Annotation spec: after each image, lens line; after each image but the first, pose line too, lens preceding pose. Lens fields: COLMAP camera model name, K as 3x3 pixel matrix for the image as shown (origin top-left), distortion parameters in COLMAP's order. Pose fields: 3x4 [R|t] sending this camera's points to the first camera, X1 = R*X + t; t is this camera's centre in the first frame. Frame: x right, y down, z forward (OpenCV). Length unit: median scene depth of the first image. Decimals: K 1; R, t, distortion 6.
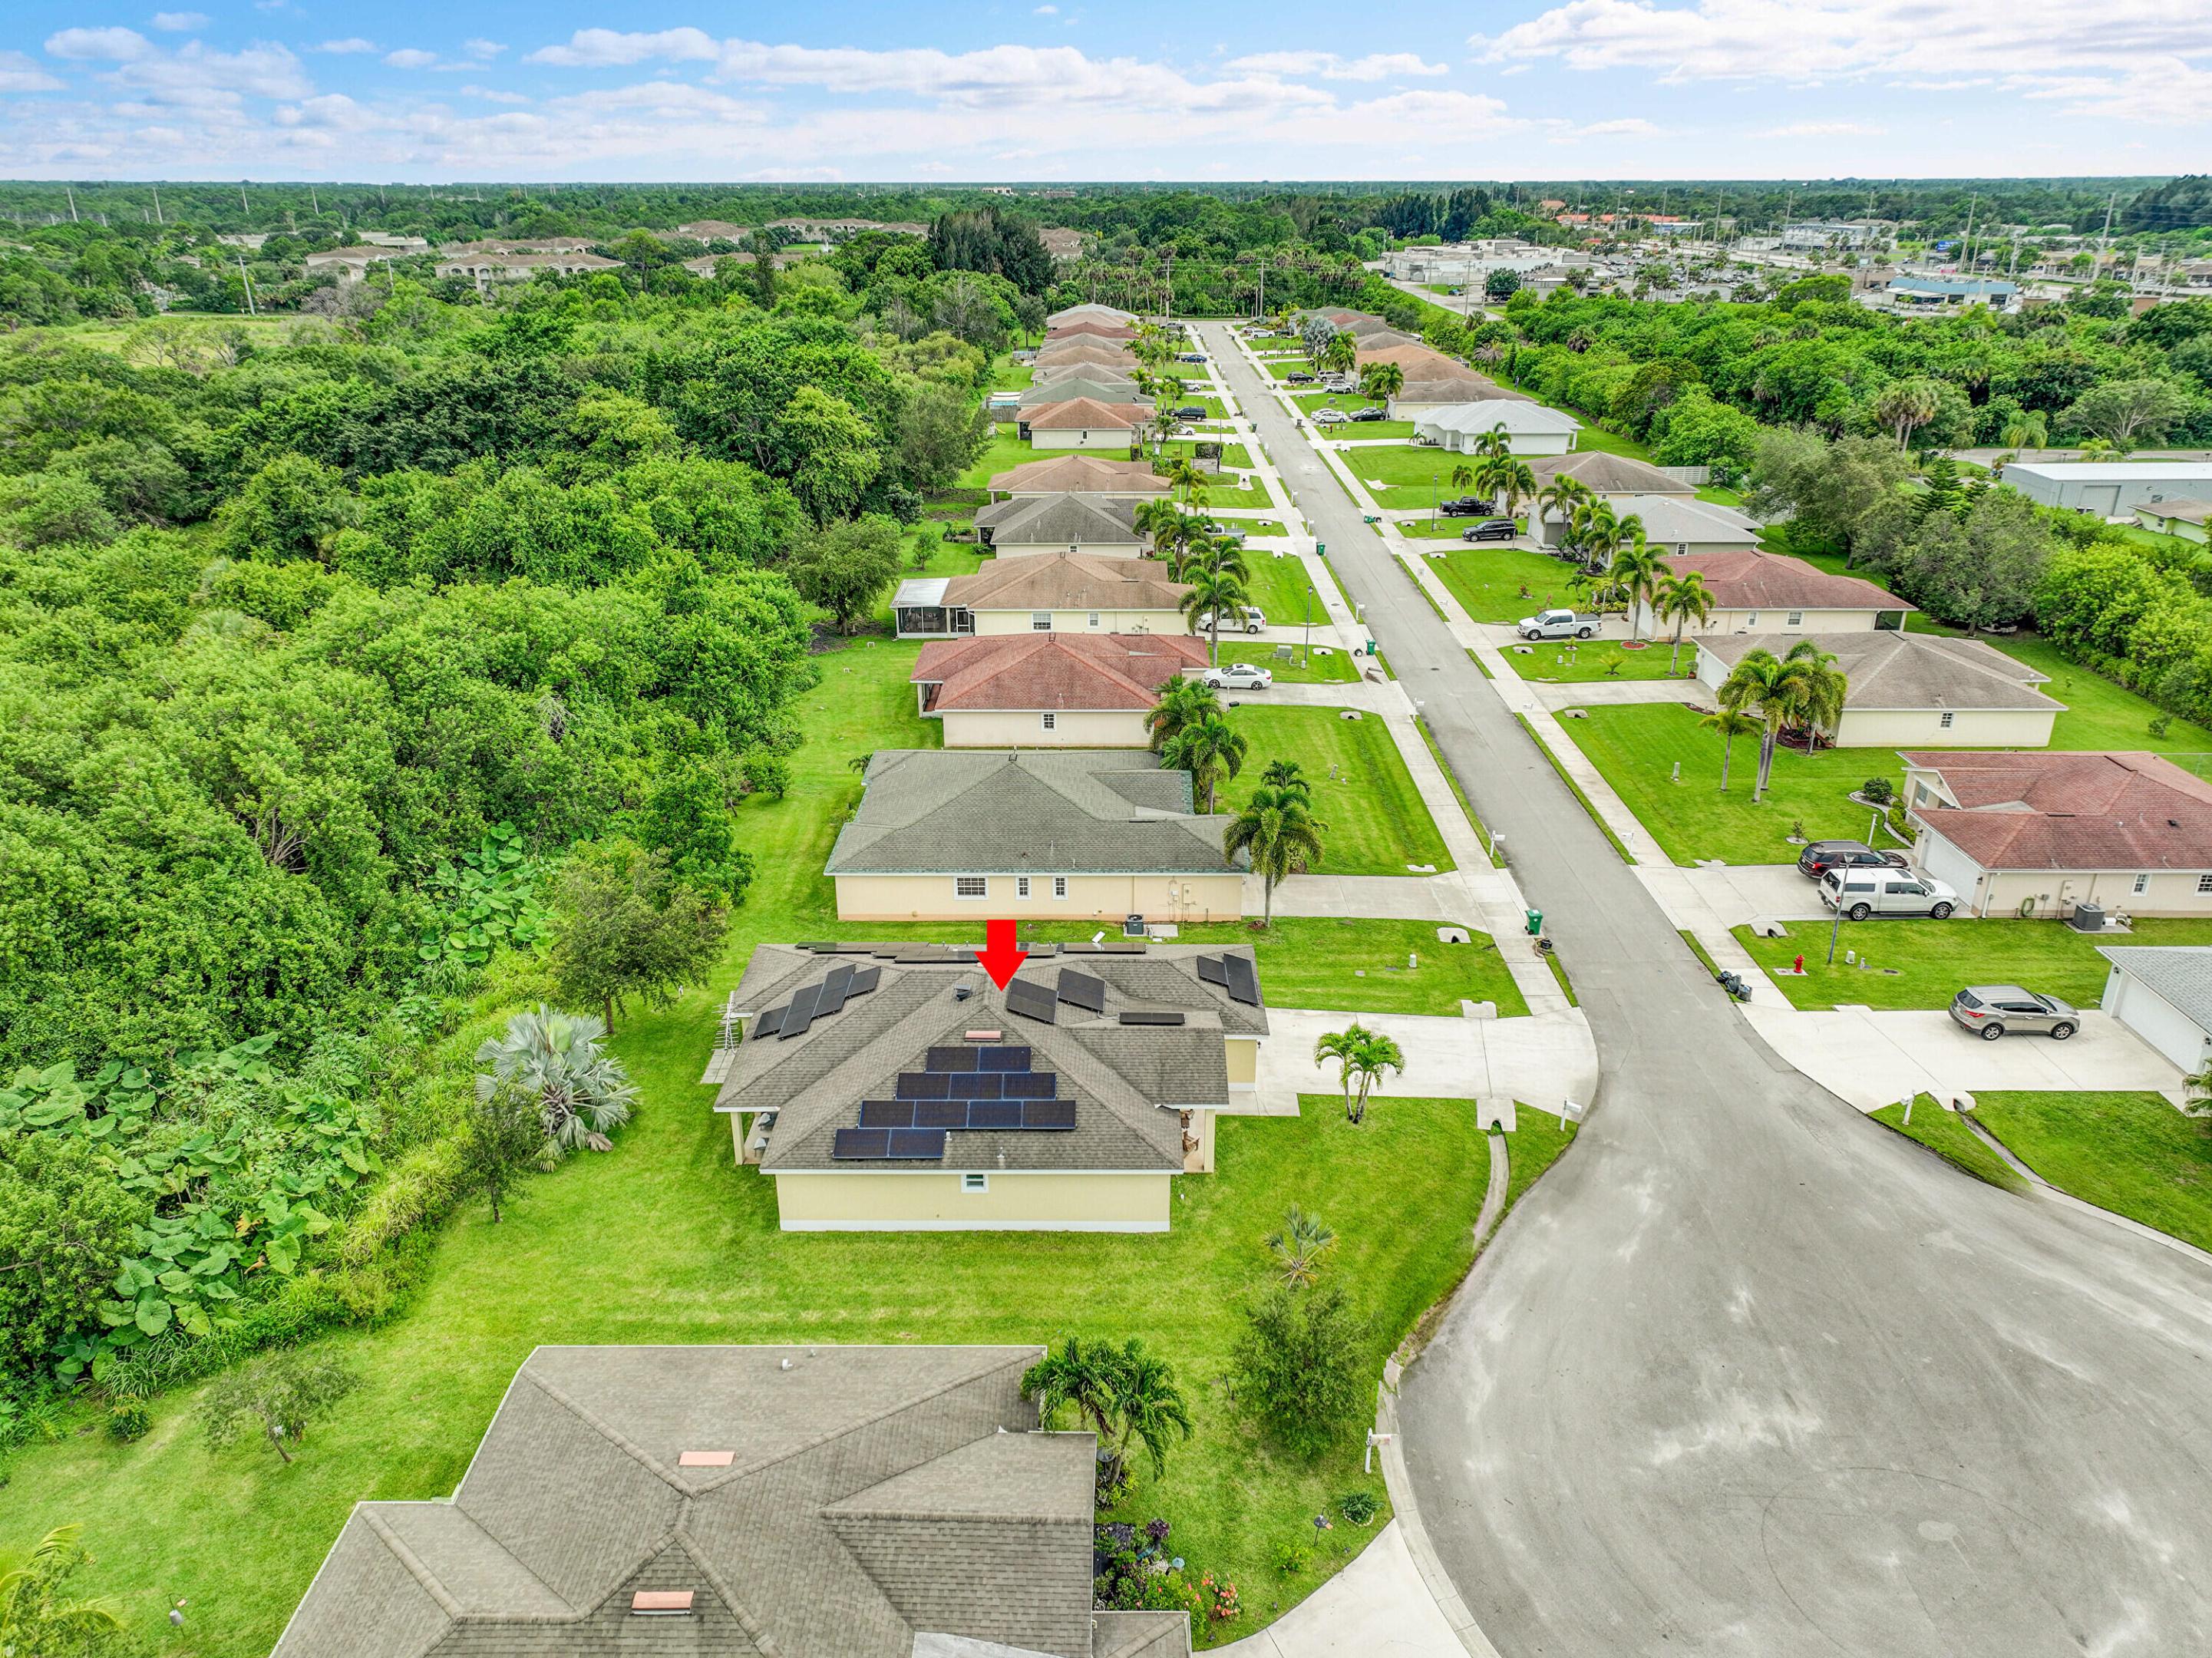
lens RADIAL K [[1551.1, 0, 1099.2], [0, 1551.1, 831.3], [0, 0, 1]] dist [-0.001479, 0.015927]
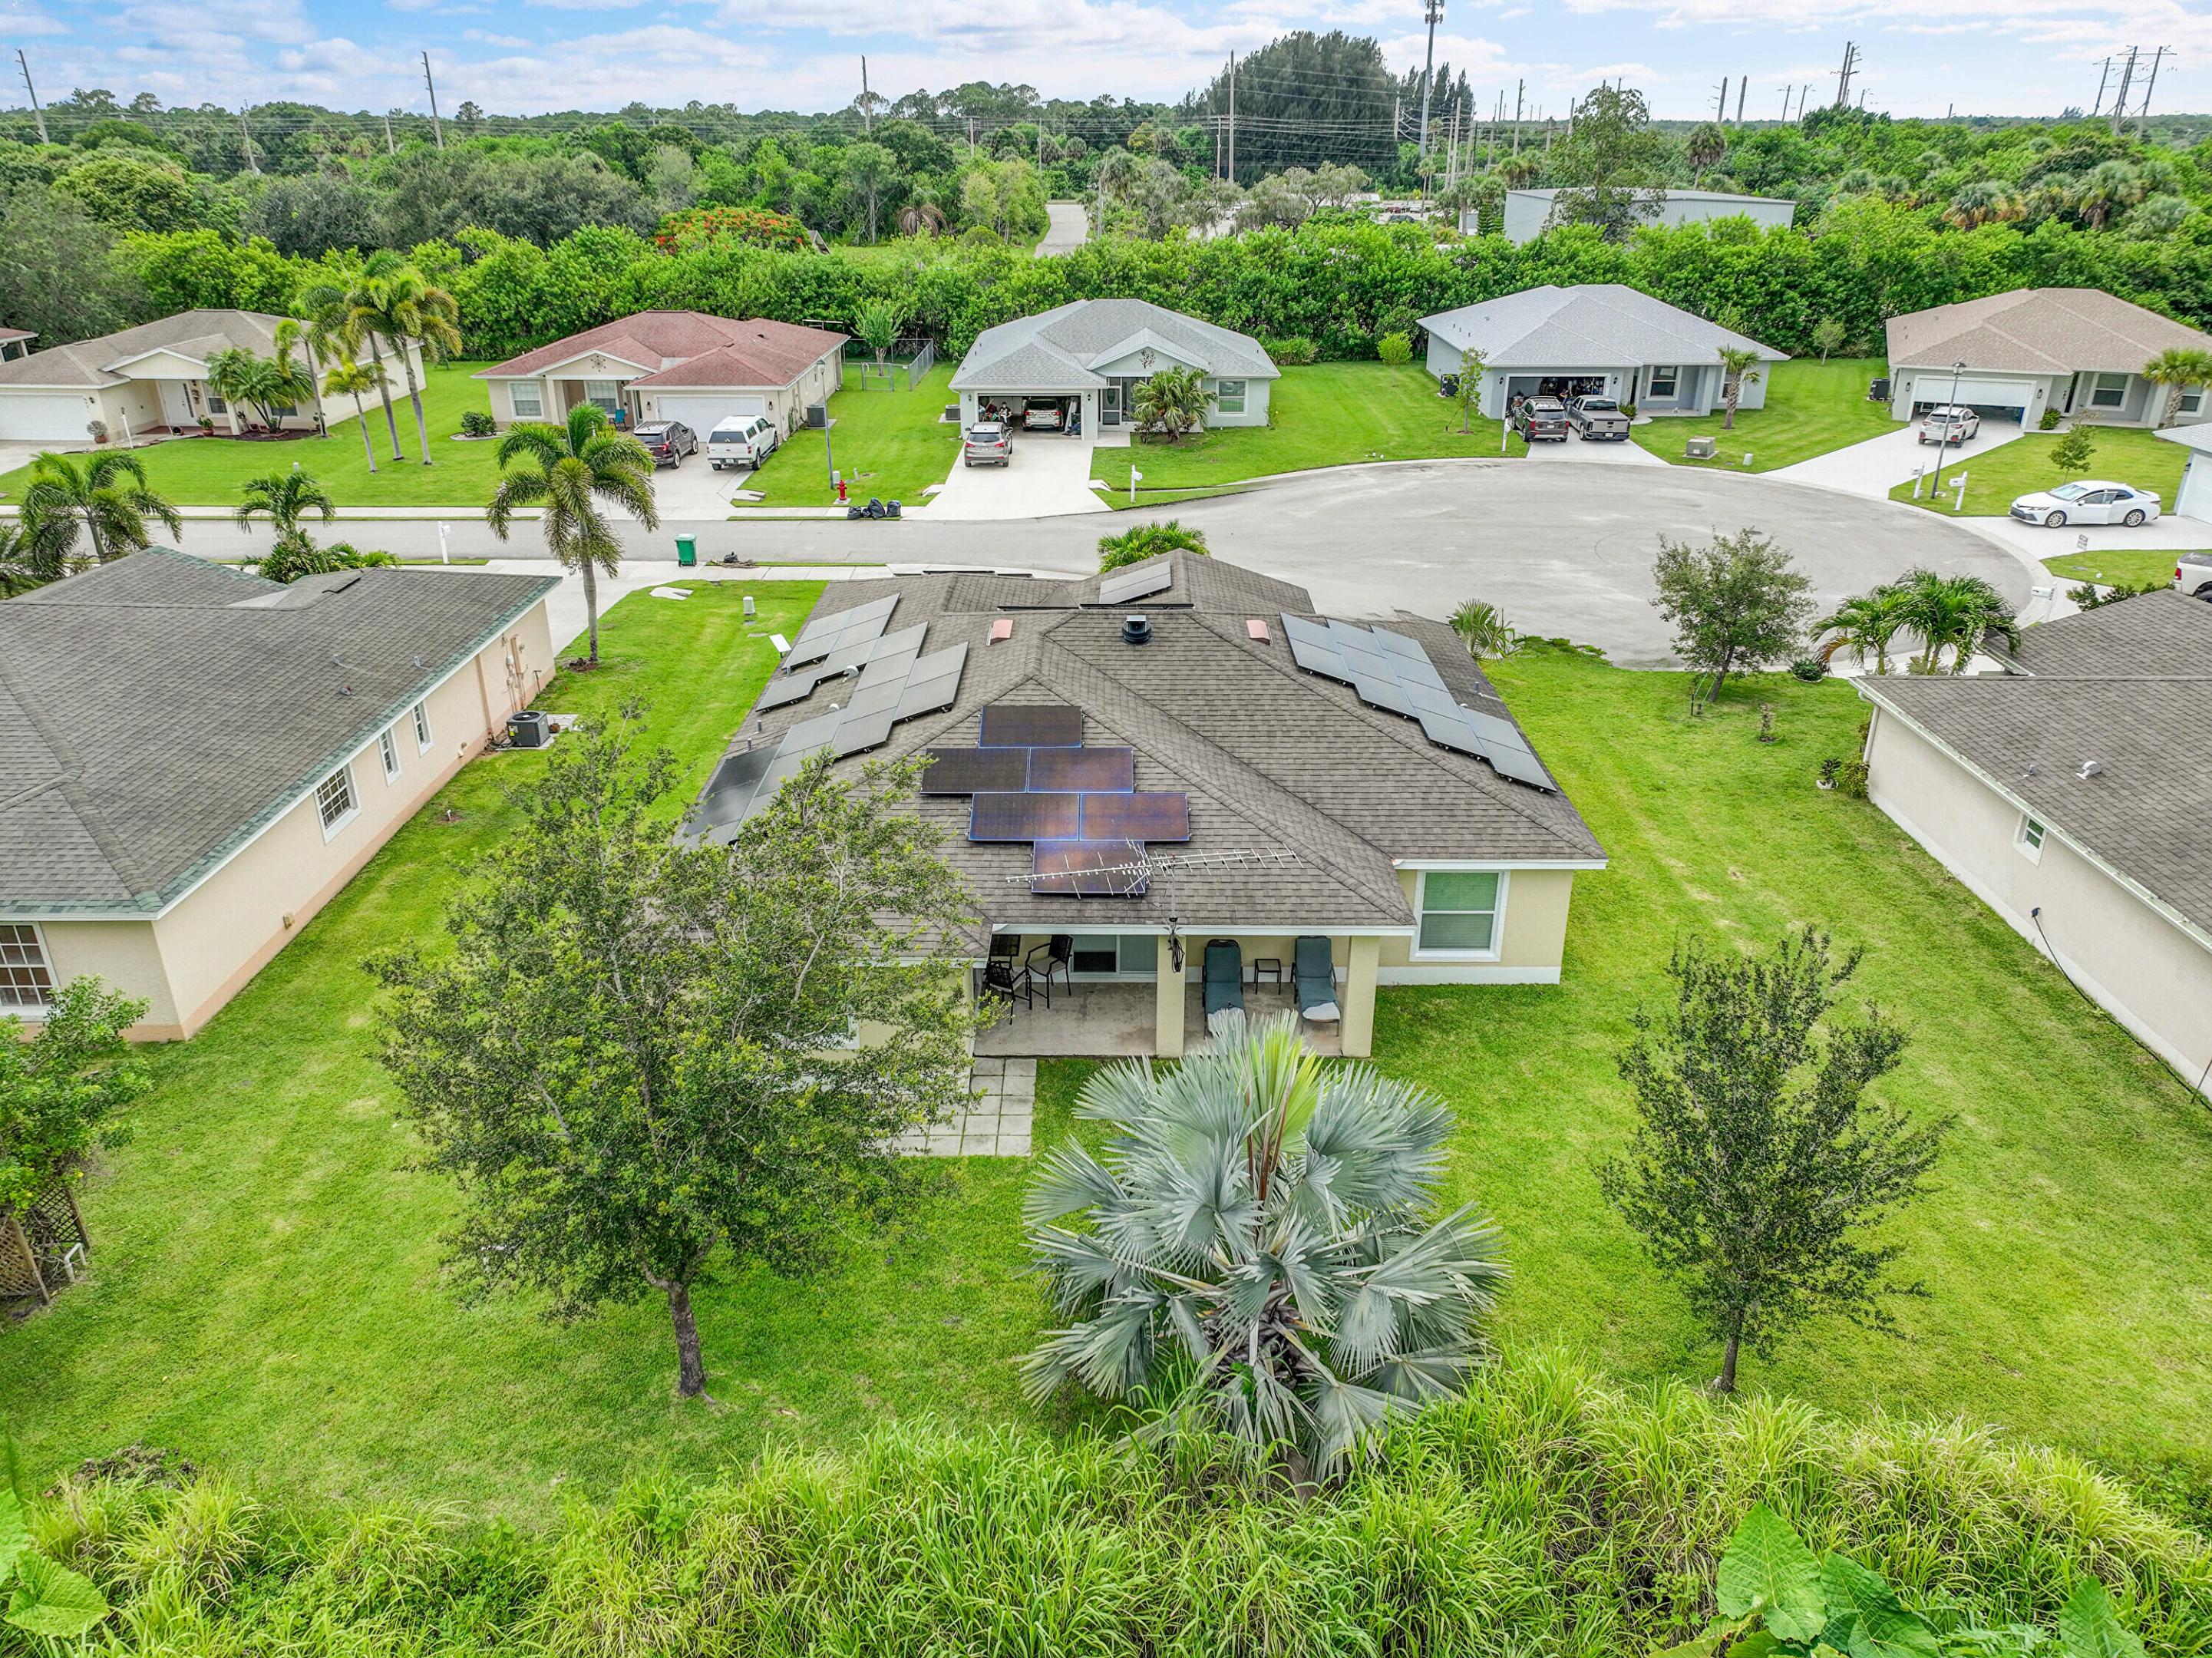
lens RADIAL K [[1551.1, 0, 1110.4], [0, 1551.1, 832.9], [0, 0, 1]] dist [-0.001479, 0.015927]
pose [[-0.008162, -0.412661, 0.910848, -0.476866], [0.386370, 0.838837, 0.383498, -0.037515], [-0.922308, 0.355055, 0.152593, 0.741318]]
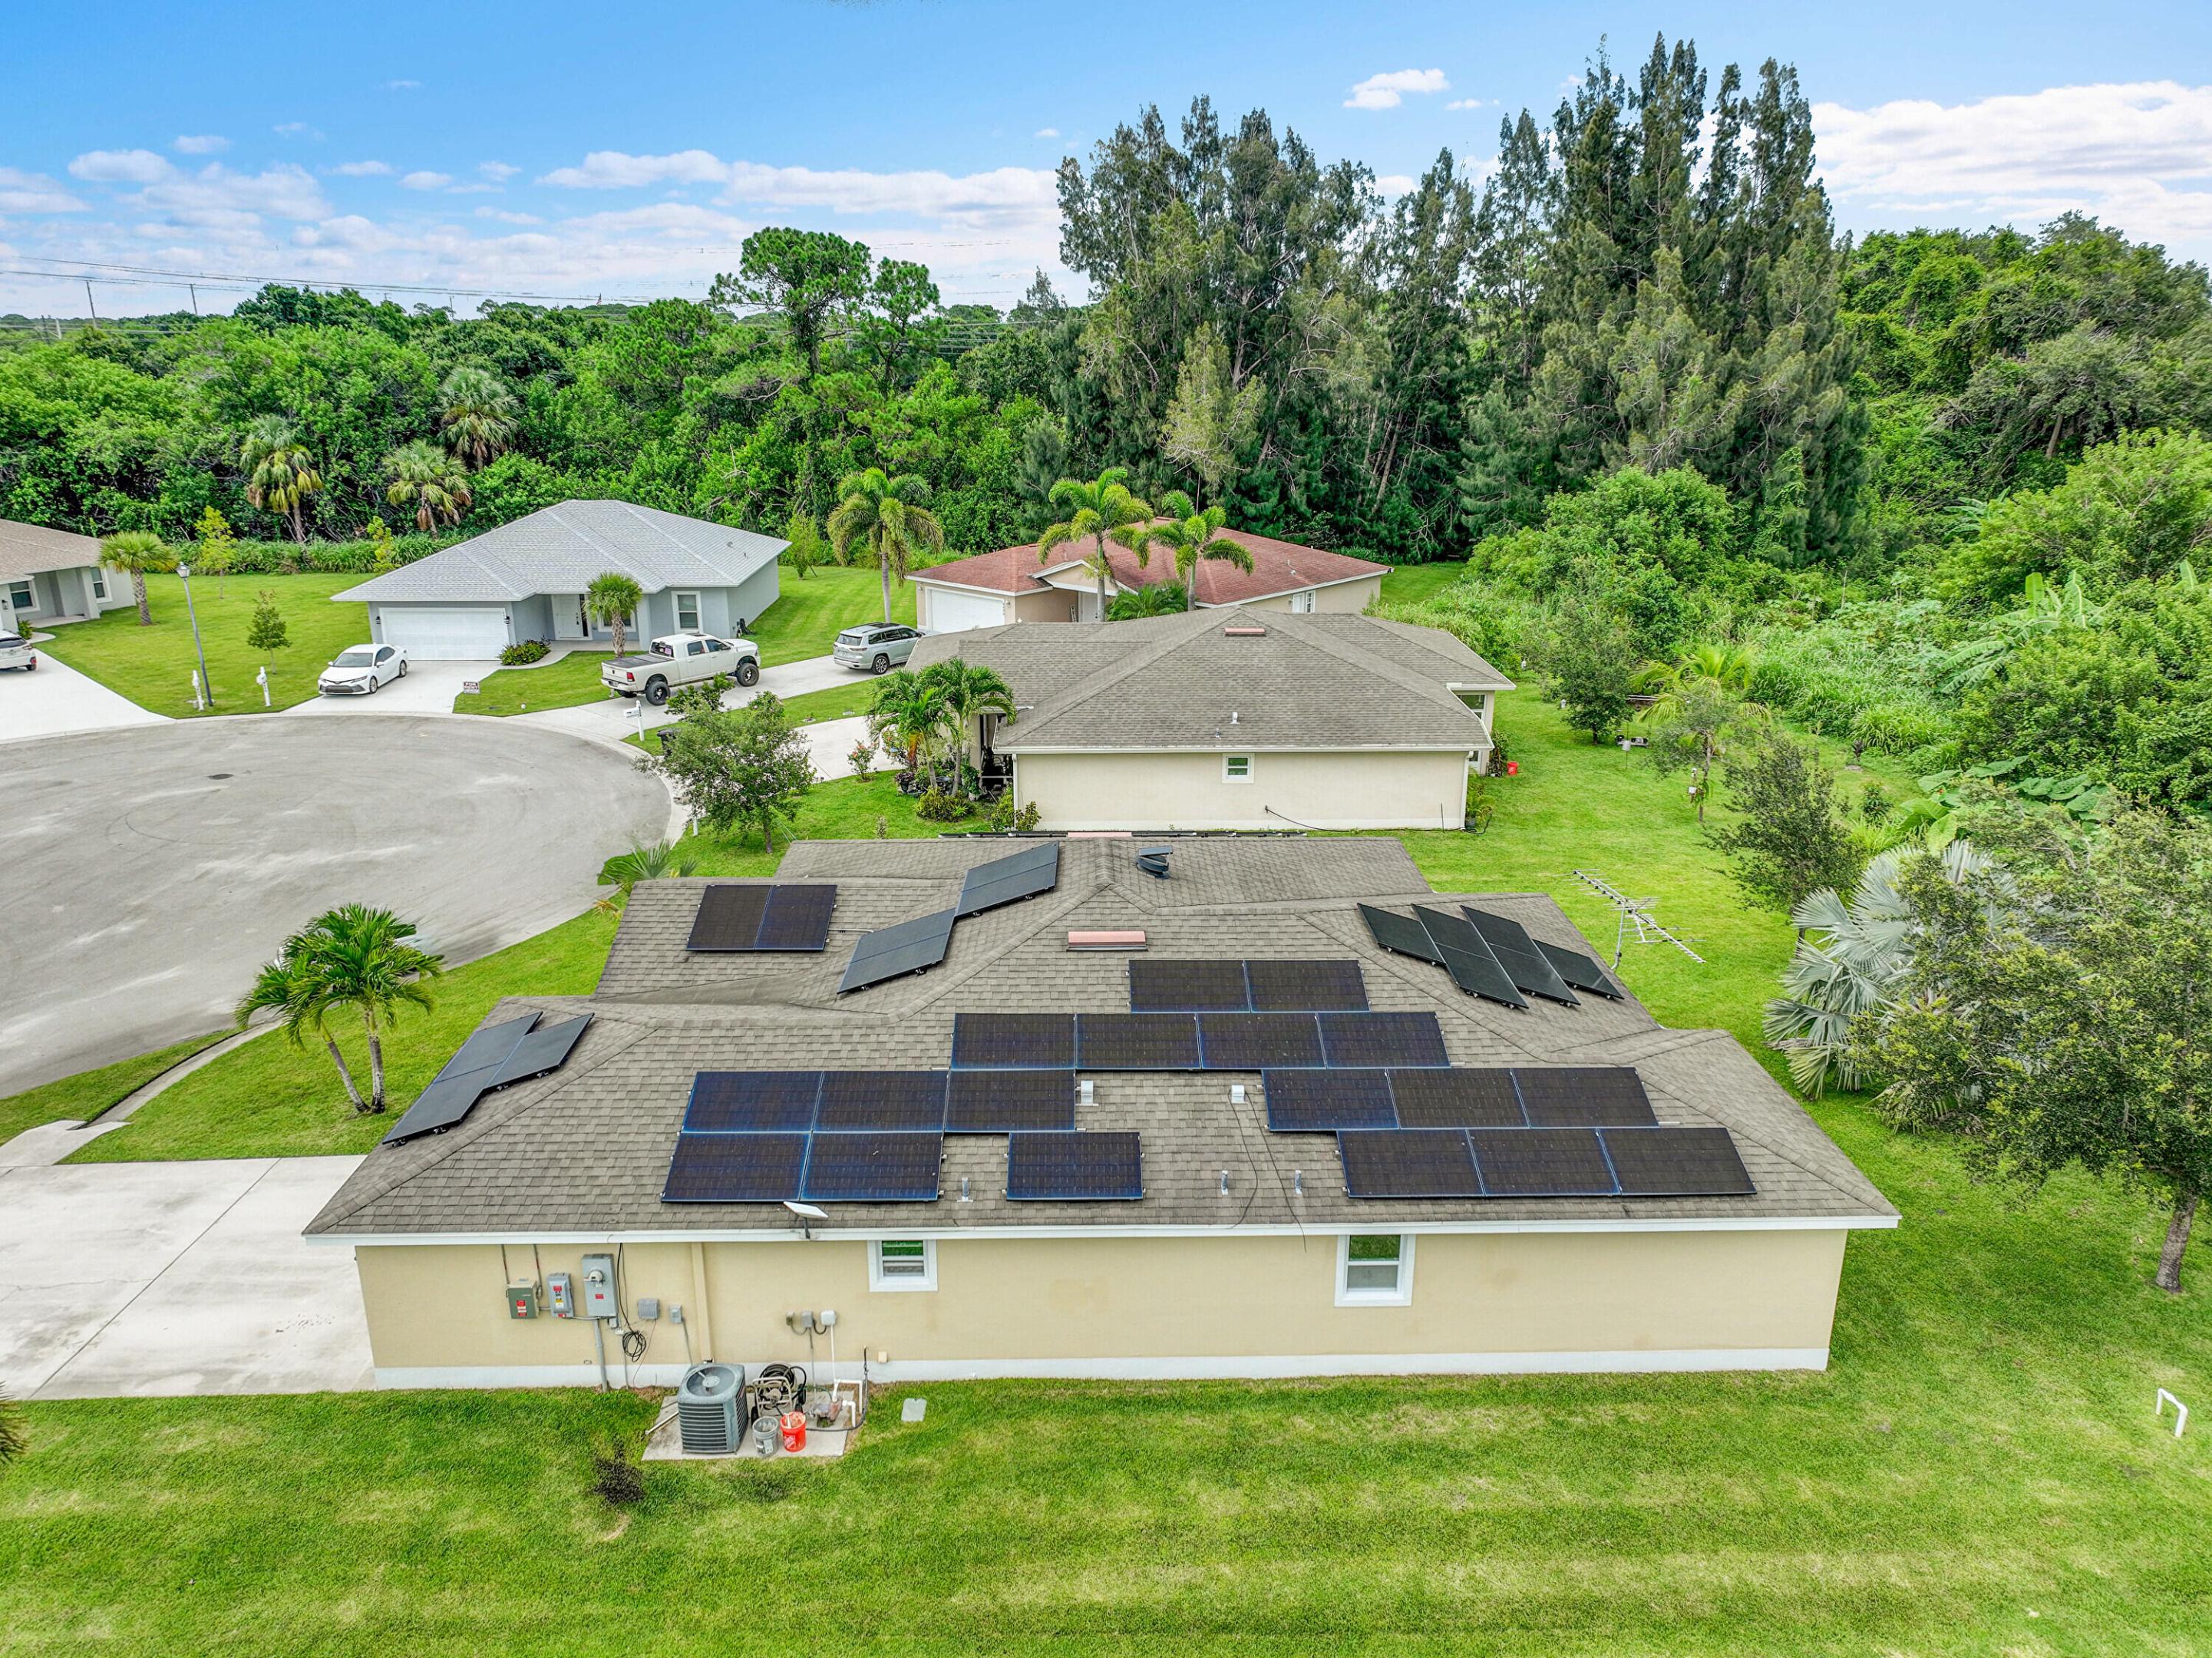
lens RADIAL K [[1551.1, 0, 1108.8], [0, 1551.1, 829.7], [0, 0, 1]] dist [-0.001479, 0.015927]
pose [[-0.999465, 0.011421, -0.030638, -0.046268], [-0.011307, 0.758472, 0.651607, -0.169206], [0.030680, 0.651605, -0.757938, 1.058026]]
